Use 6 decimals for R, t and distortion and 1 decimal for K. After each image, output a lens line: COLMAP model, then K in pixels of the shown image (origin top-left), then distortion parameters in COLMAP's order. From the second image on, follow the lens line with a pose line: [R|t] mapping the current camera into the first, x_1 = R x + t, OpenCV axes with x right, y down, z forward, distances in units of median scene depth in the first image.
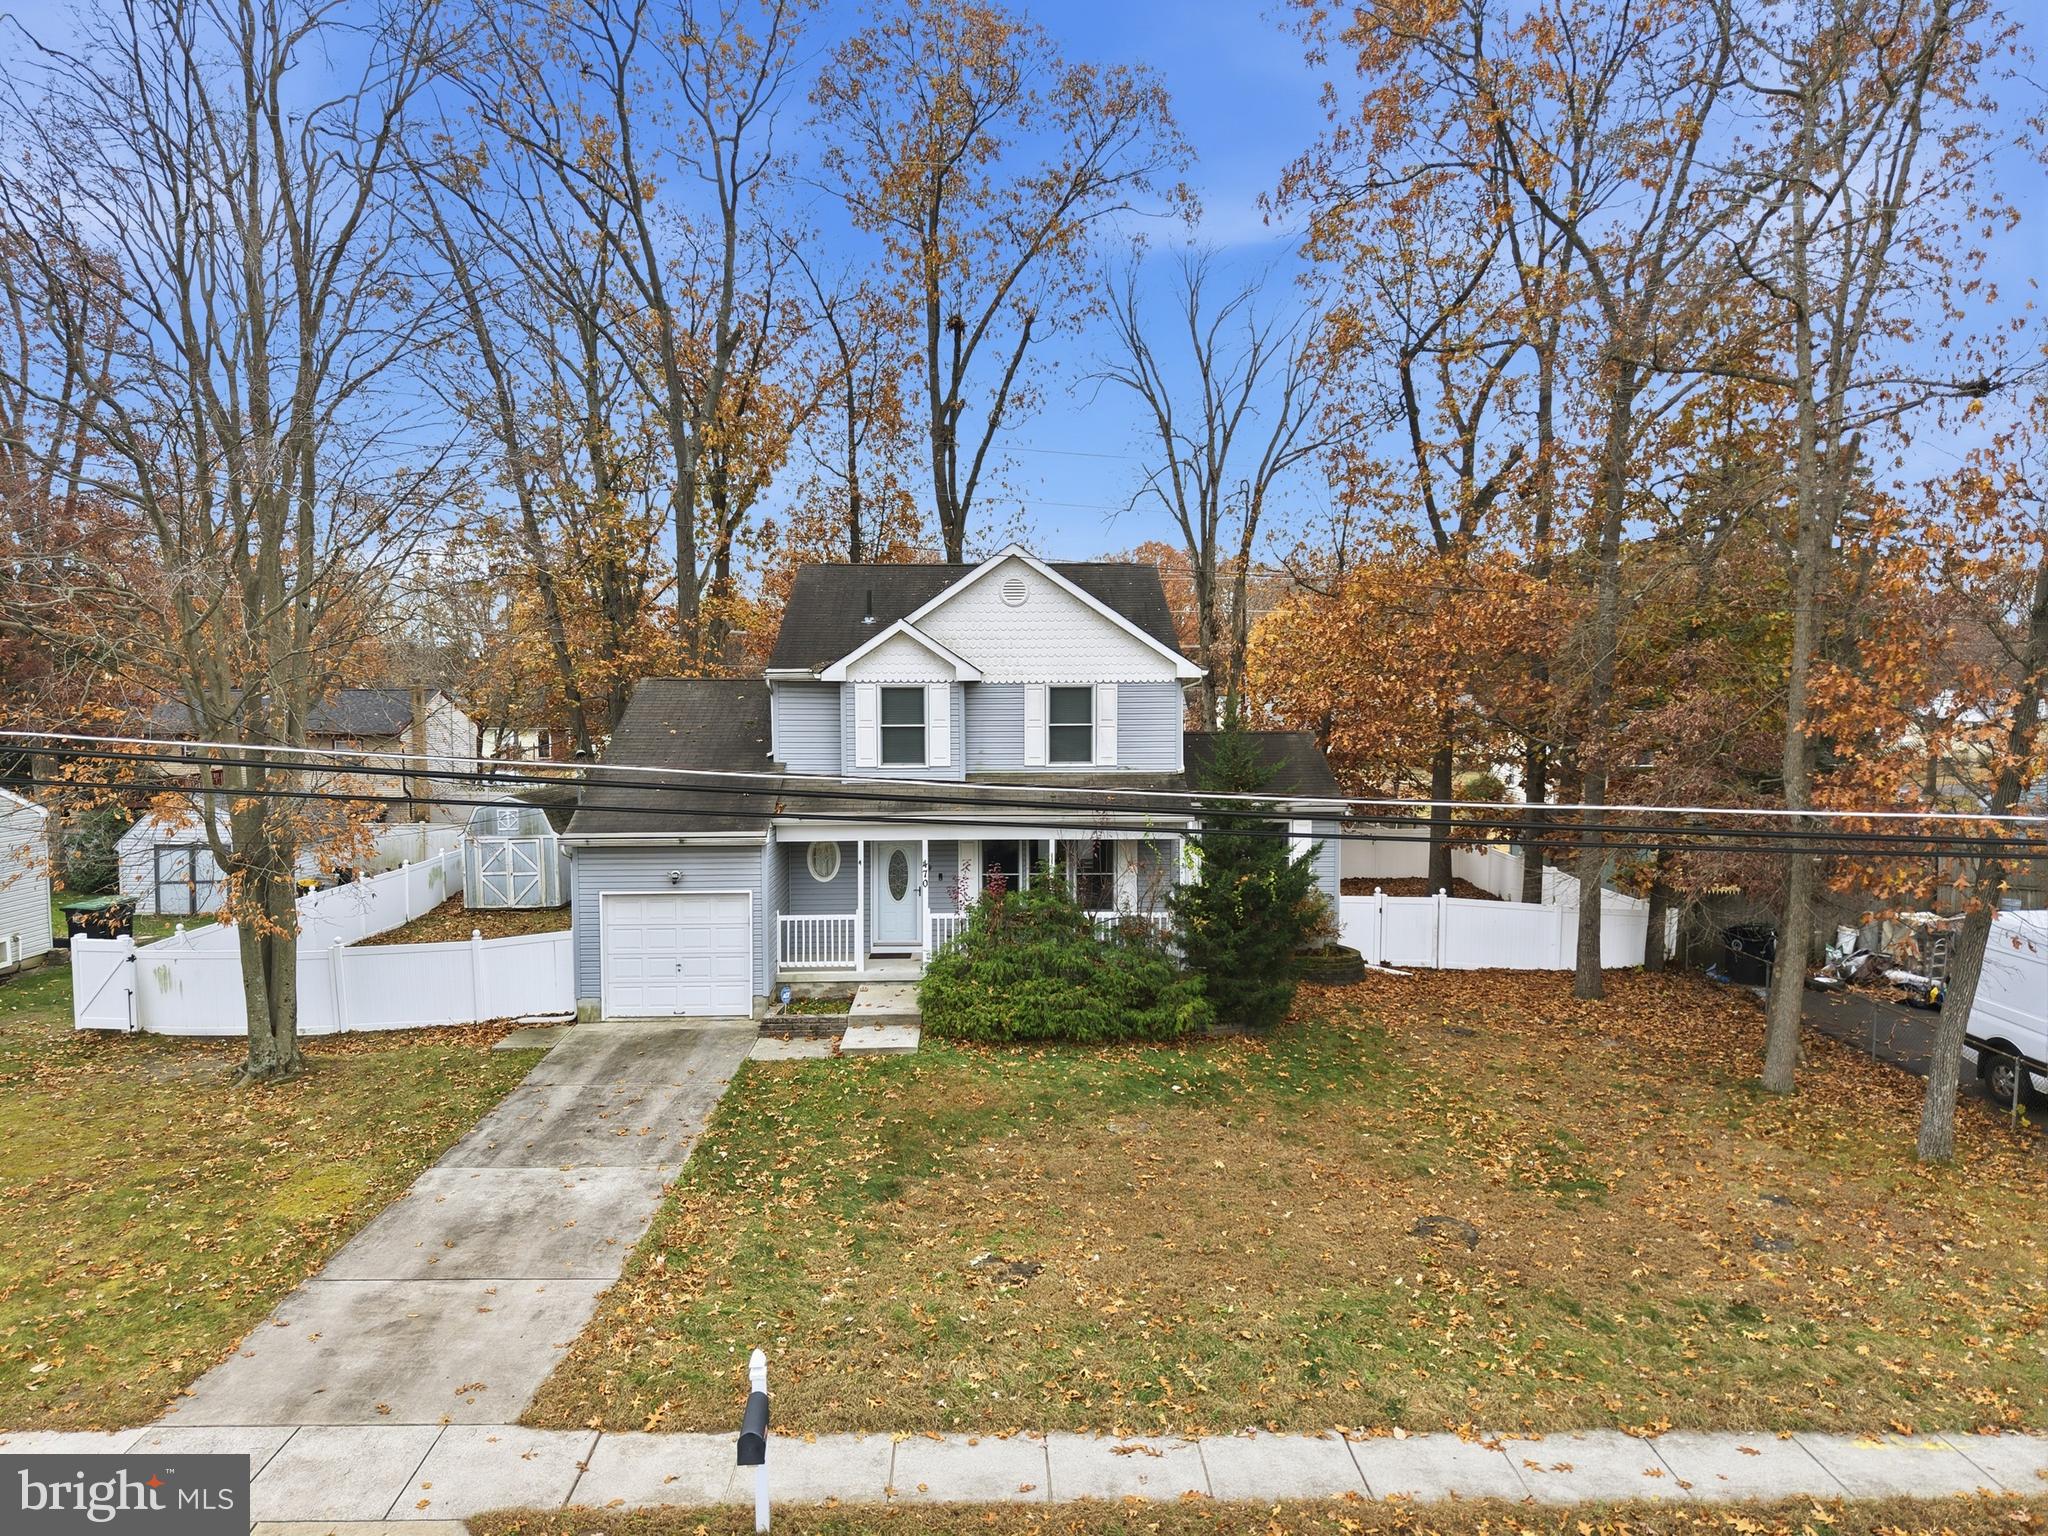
lens RADIAL K [[1396.3, 0, 1015.0], [0, 1396.3, 765.2], [0, 0, 1]] dist [0.015580, -0.017364]
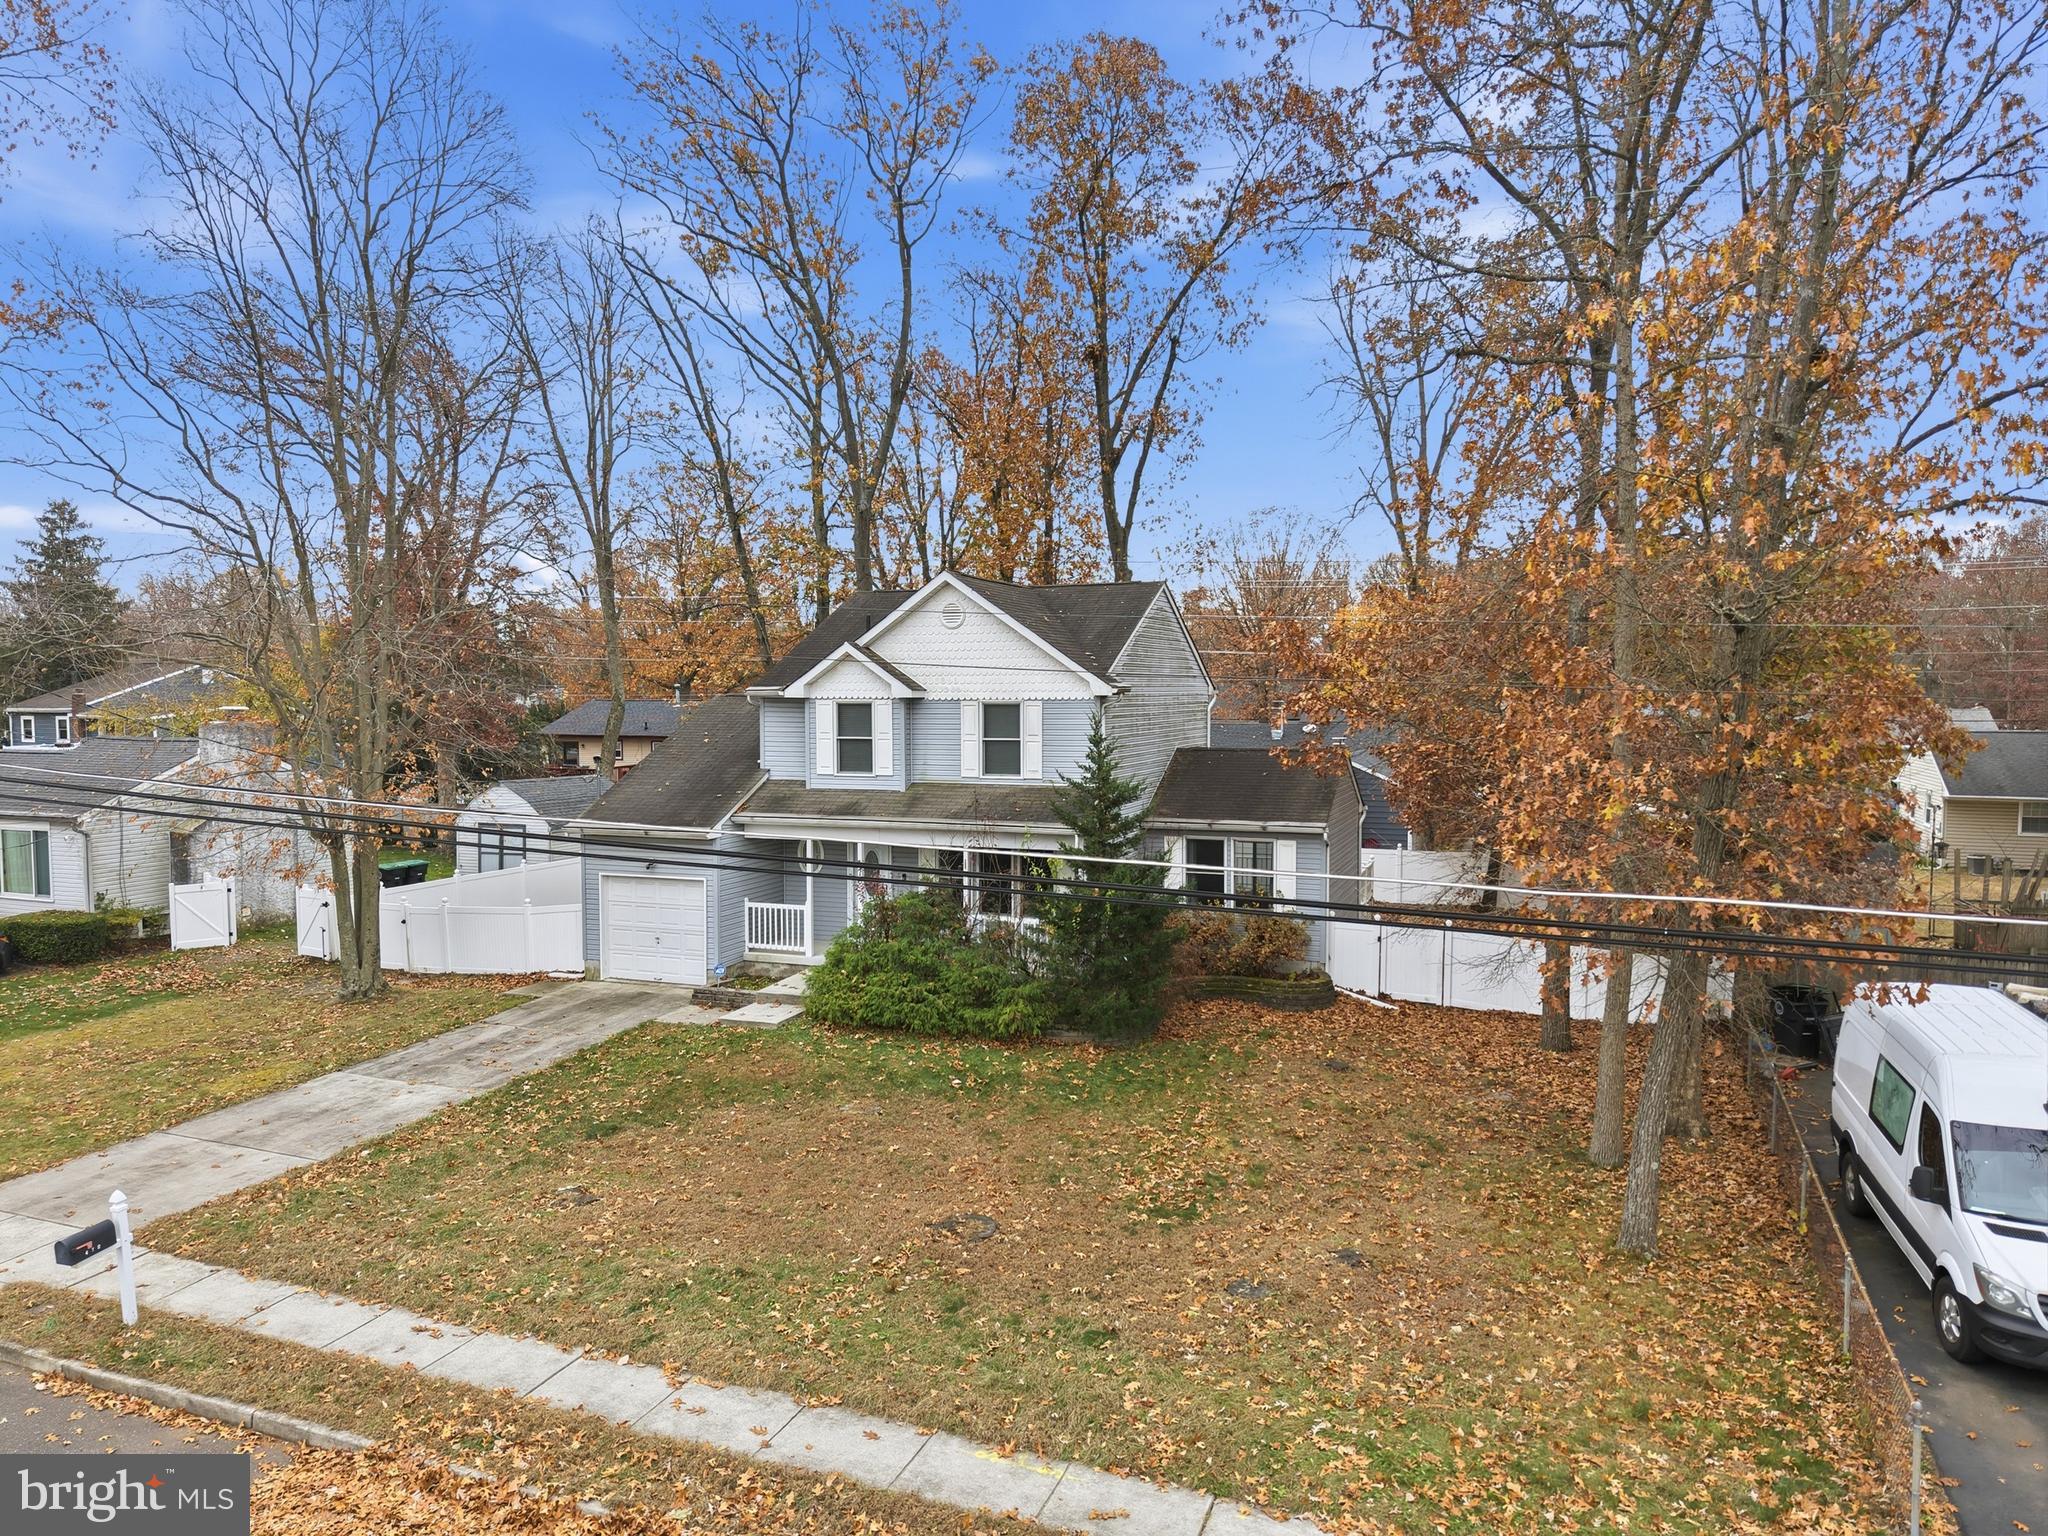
lens RADIAL K [[1396.3, 0, 1007.3], [0, 1396.3, 770.1], [0, 0, 1]] dist [0.015580, -0.017364]
pose [[0.919879, 0.023570, -0.391493, 0.547545], [-0.024490, 0.999697, 0.002645, -0.010302], [0.391437, 0.007155, 0.920177, 0.033086]]
